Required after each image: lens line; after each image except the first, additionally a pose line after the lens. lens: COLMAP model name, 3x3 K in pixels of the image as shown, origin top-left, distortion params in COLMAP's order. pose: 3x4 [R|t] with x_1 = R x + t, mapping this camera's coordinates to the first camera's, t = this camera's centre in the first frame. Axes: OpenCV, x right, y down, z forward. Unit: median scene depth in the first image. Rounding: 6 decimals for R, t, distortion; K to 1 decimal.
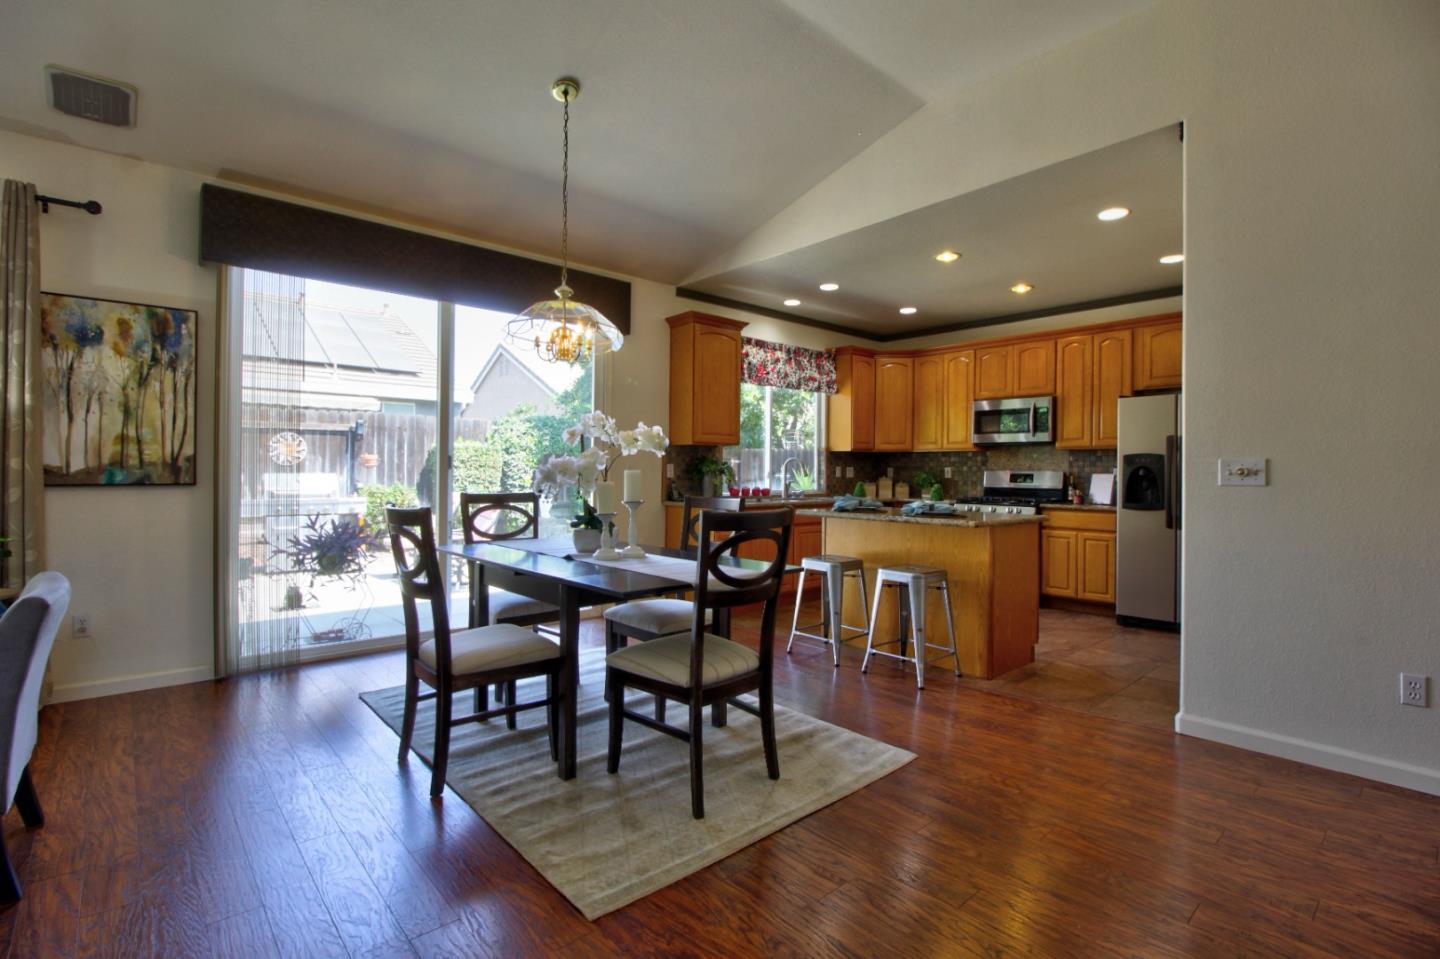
lens RADIAL K [[667.0, 0, 715.0], [0, 667.0, 470.2], [0, 0, 1]] dist [-0.005517, -0.009557]
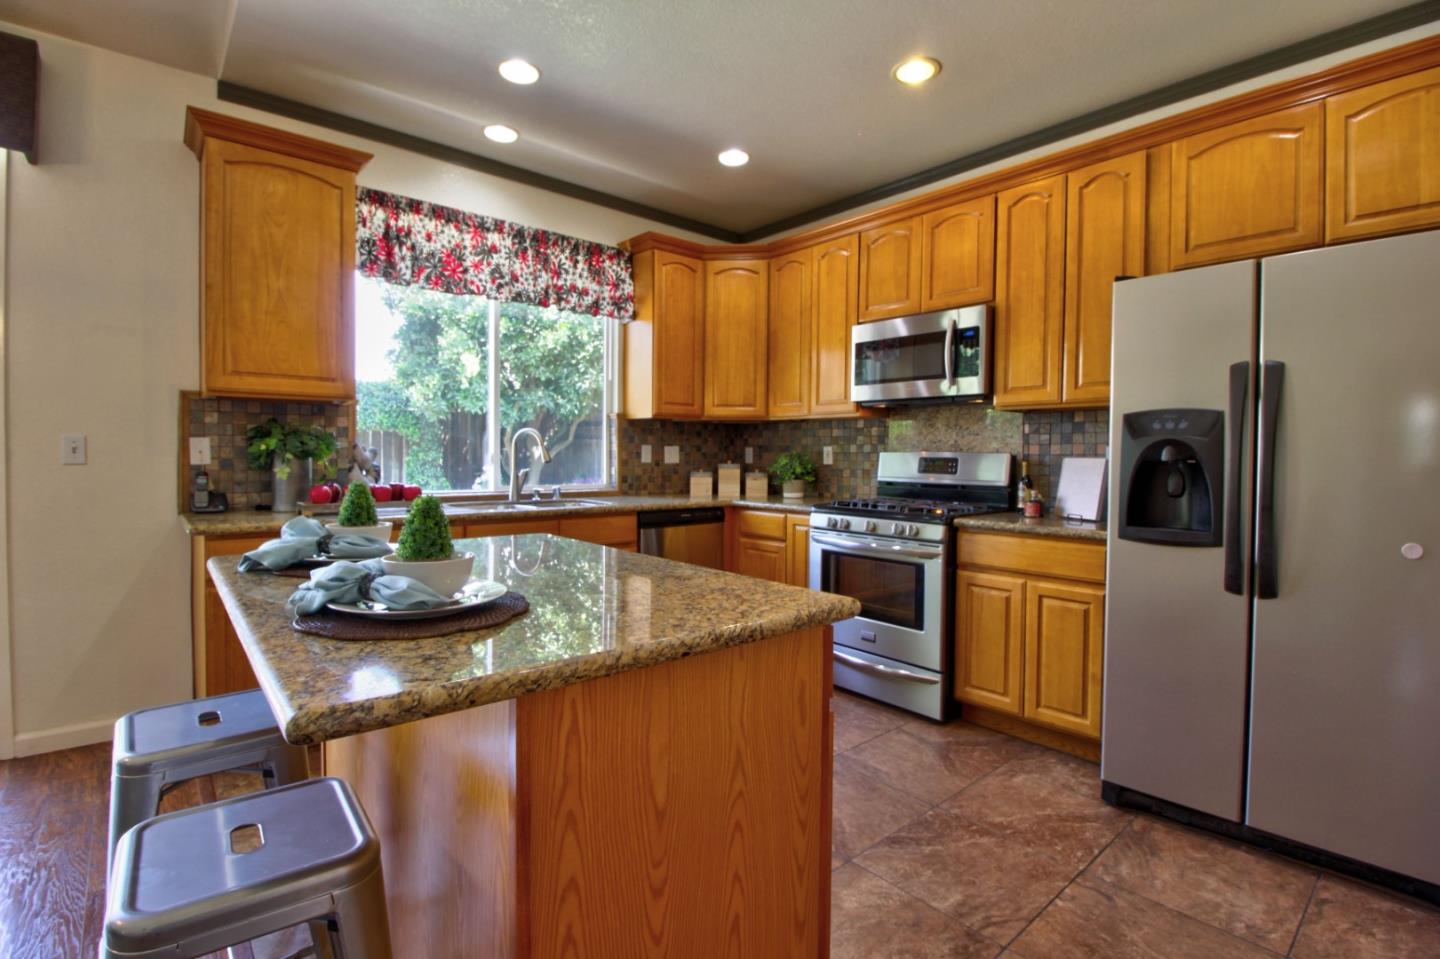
lens RADIAL K [[667.0, 0, 717.3], [0, 667.0, 471.0], [0, 0, 1]] dist [-0.005517, -0.009557]
pose [[0.999967, 0.000451, -0.008149, 0.336536], [-0.000240, 0.999664, 0.025921, 0.002904], [0.008158, -0.025918, 0.999631, 0.537333]]
